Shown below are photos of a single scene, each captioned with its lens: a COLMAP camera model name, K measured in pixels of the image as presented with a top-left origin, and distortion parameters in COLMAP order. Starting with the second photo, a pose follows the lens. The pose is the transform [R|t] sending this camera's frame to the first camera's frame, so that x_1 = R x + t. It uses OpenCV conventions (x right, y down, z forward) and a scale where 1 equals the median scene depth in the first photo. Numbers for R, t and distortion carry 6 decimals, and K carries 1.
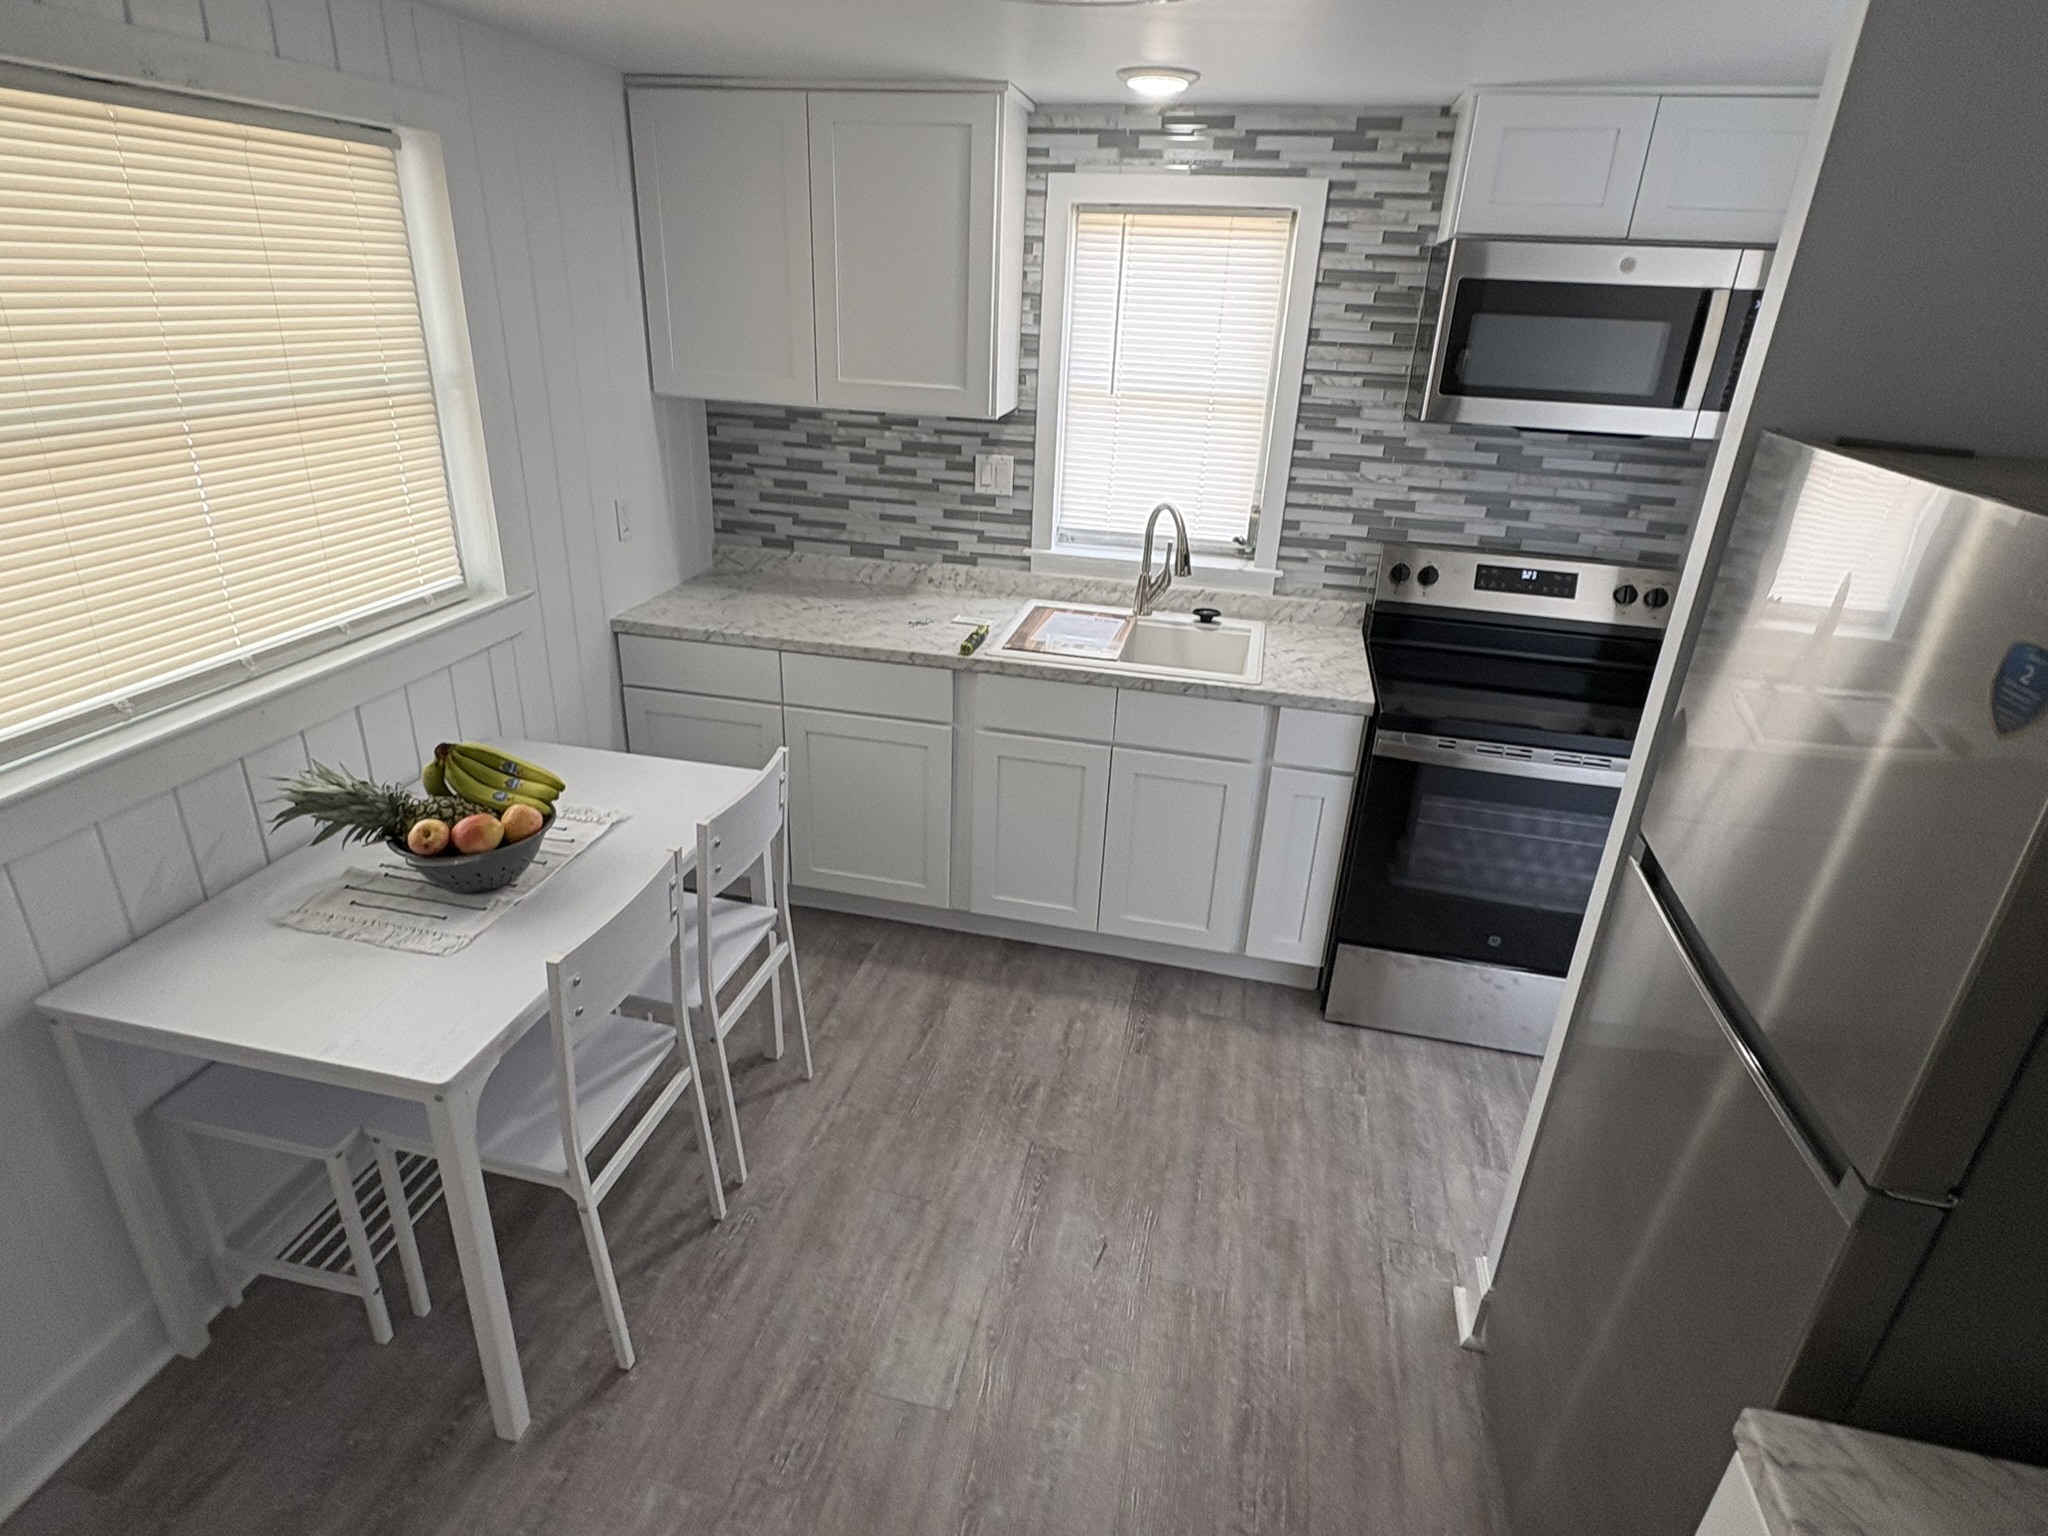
lens RADIAL K [[1127.3, 0, 1015.0], [0, 1127.3, 765.9], [0, 0, 1]] dist [0.005634, 0.002843]
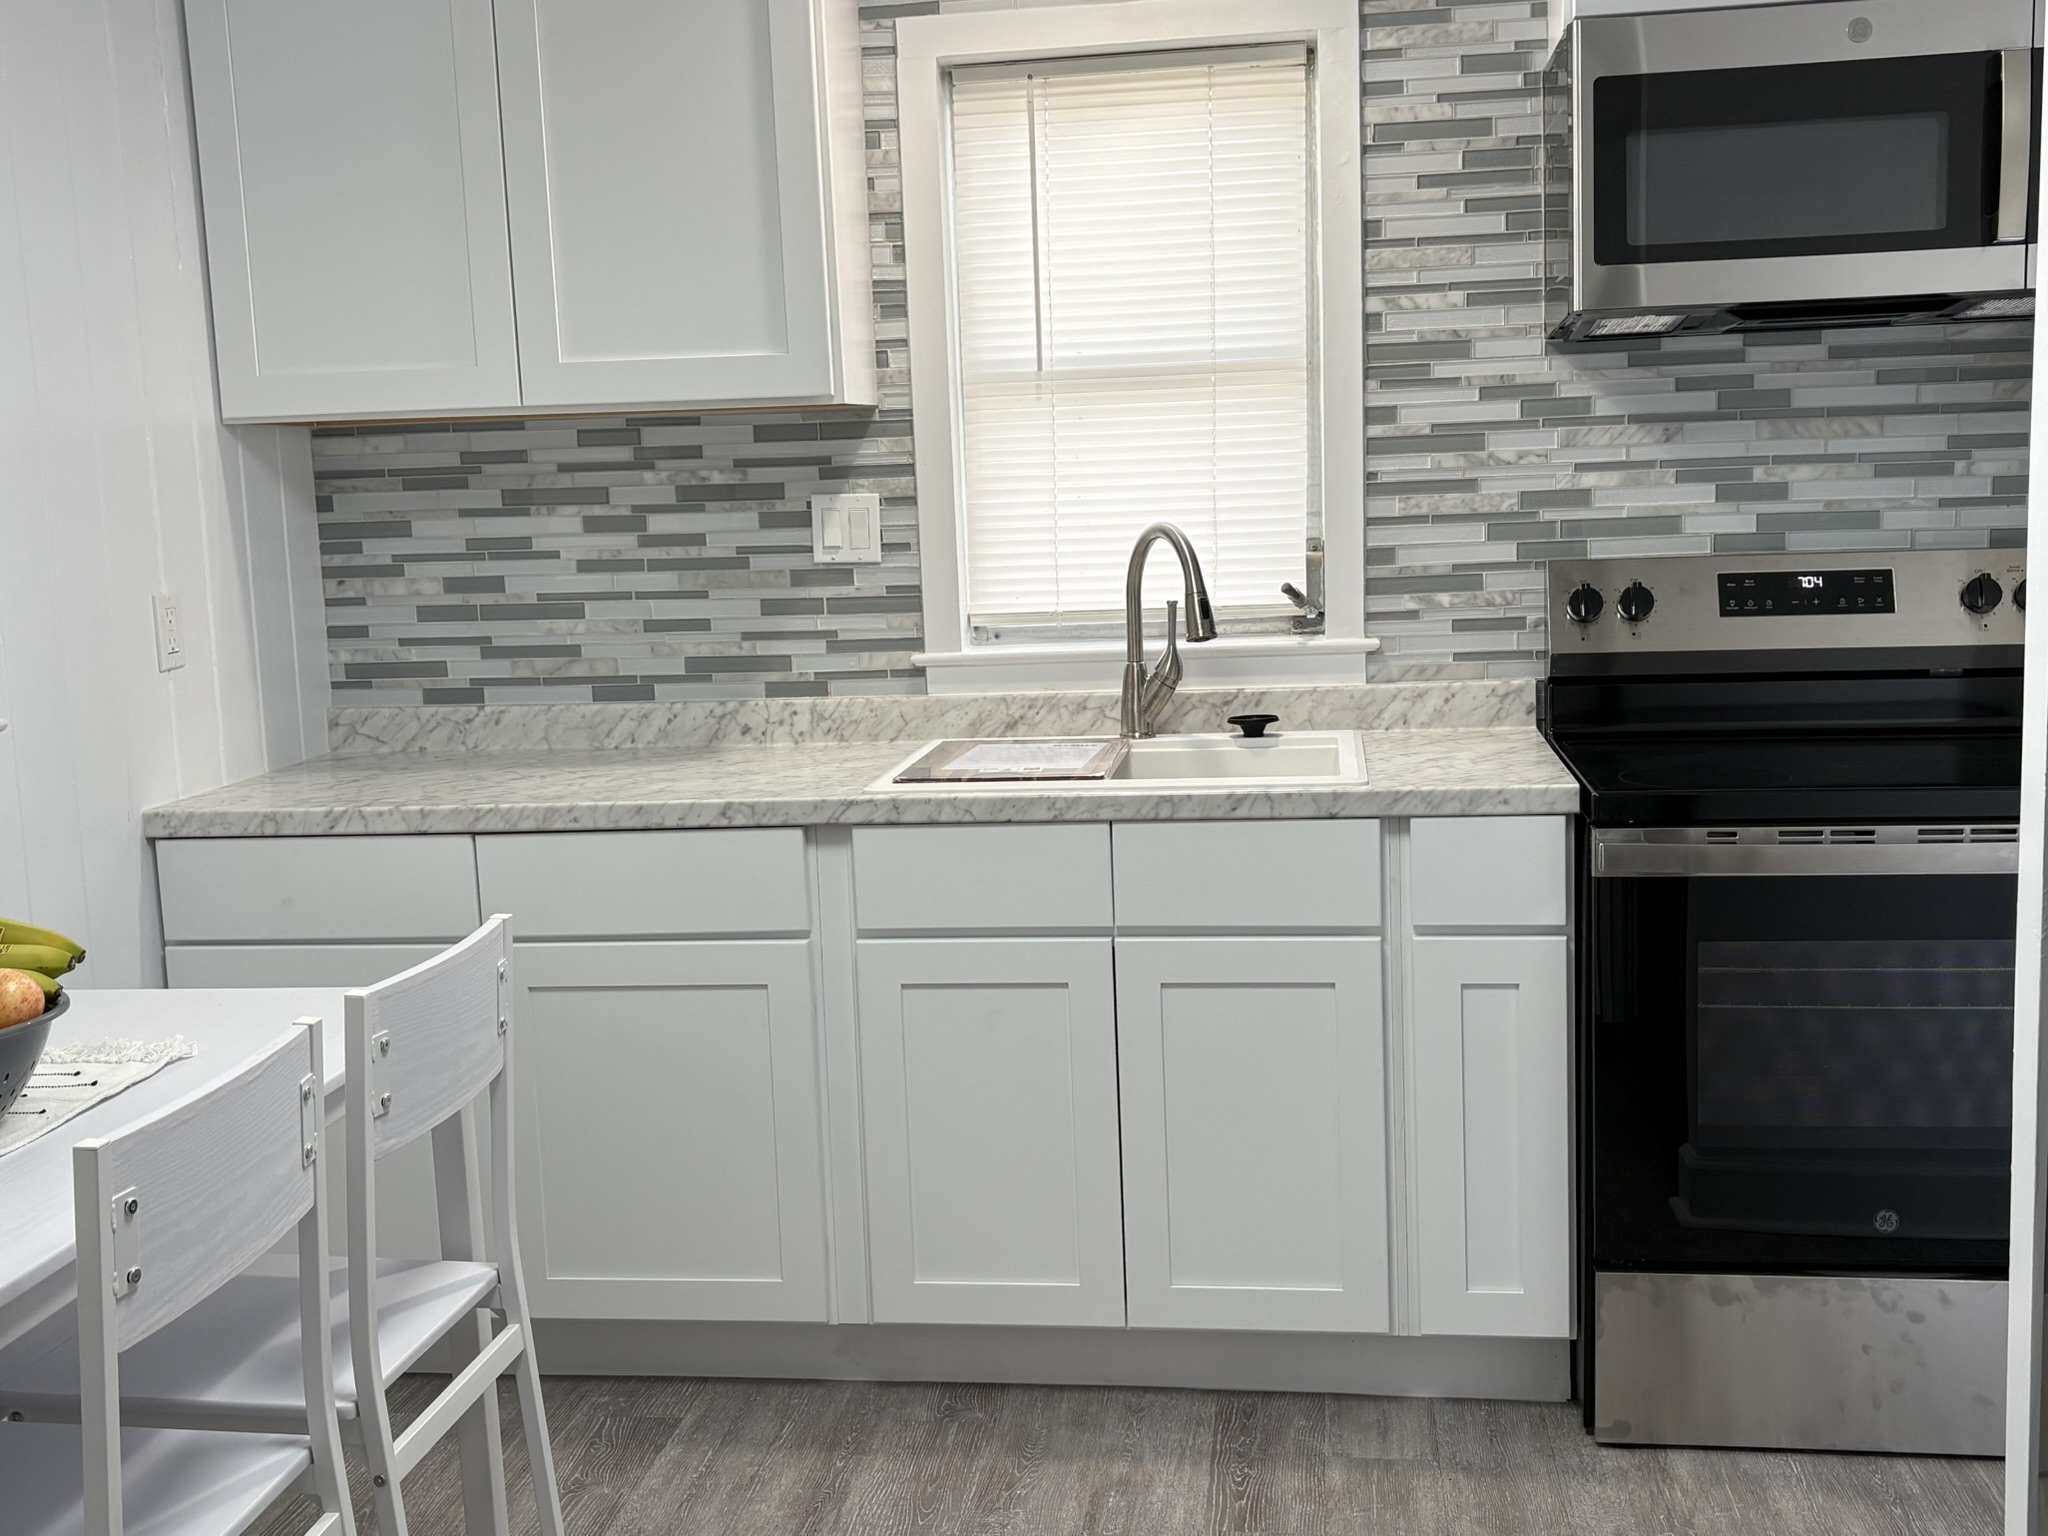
lens RADIAL K [[2203.1, 0, 1029.7], [0, 2203.1, 774.3], [0, 0, 1]] dist [0.062438, 0.000000]
pose [[0.992996, -0.088529, 0.078238, -0.026999], [0.106525, 0.957280, -0.268825, 0.177227], [-0.051097, 0.275276, 0.960006, -0.020431]]
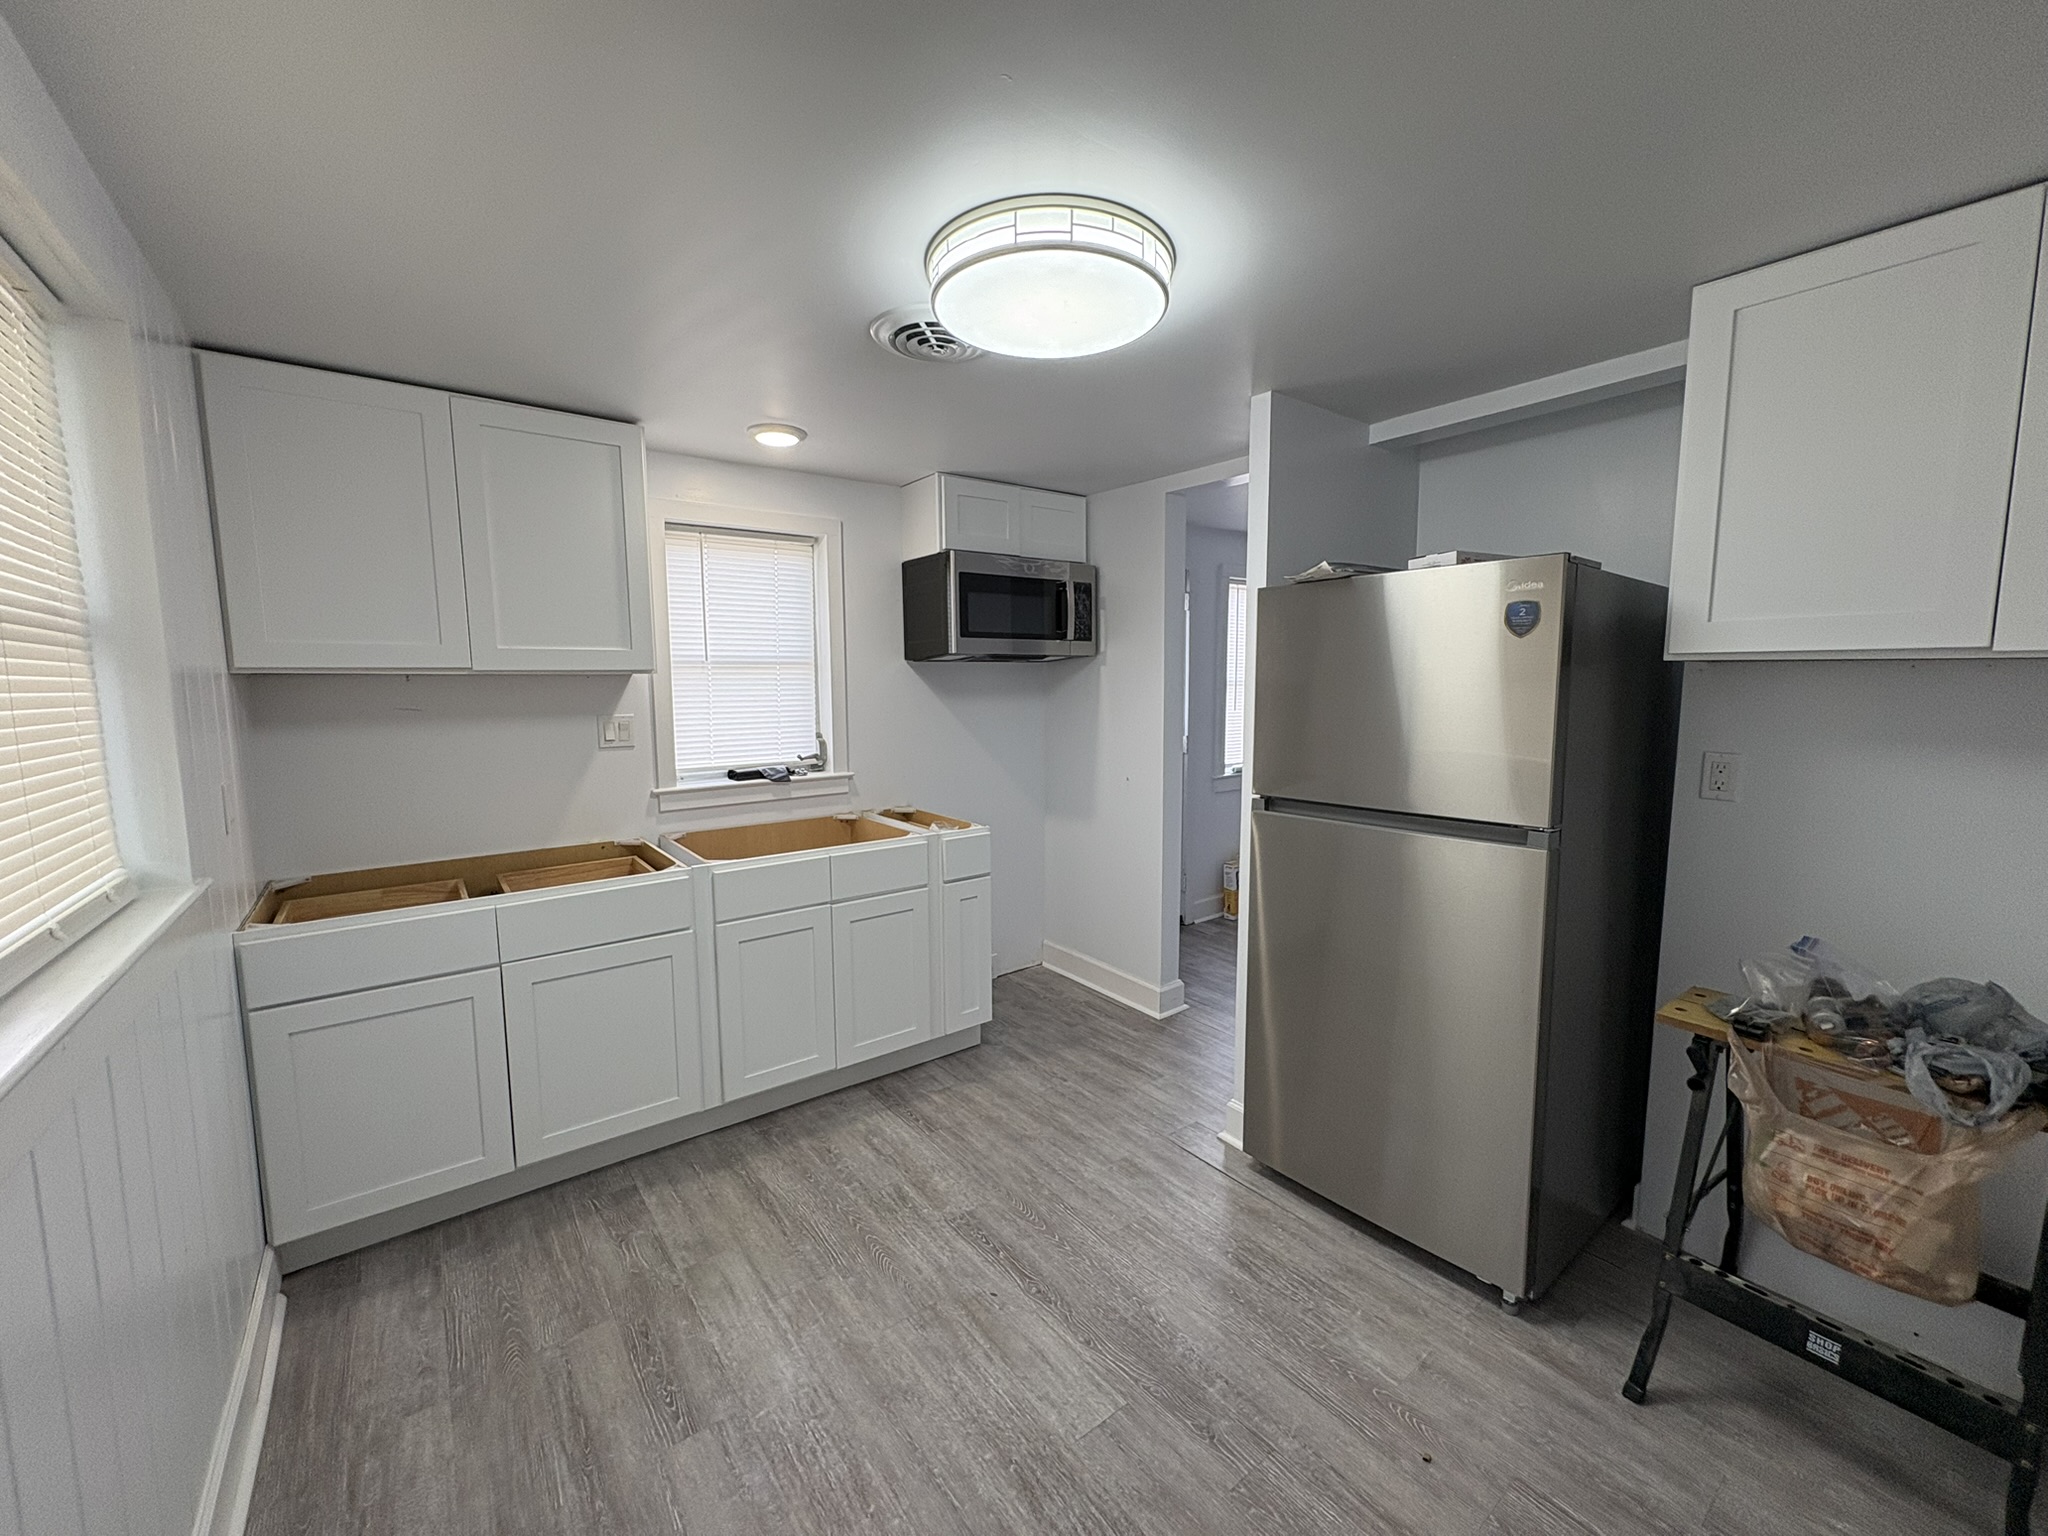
lens RADIAL K [[808.3, 0, 1027.5], [0, 808.3, 765.8], [0, 0, 1]] dist [0.004153, 0.000093]
pose [[0.643837, -0.127596, 0.754449, -0.417170], [0.336847, 0.932578, -0.129739, 0.027290], [-0.687029, 0.337664, 0.643408, 0.205938]]
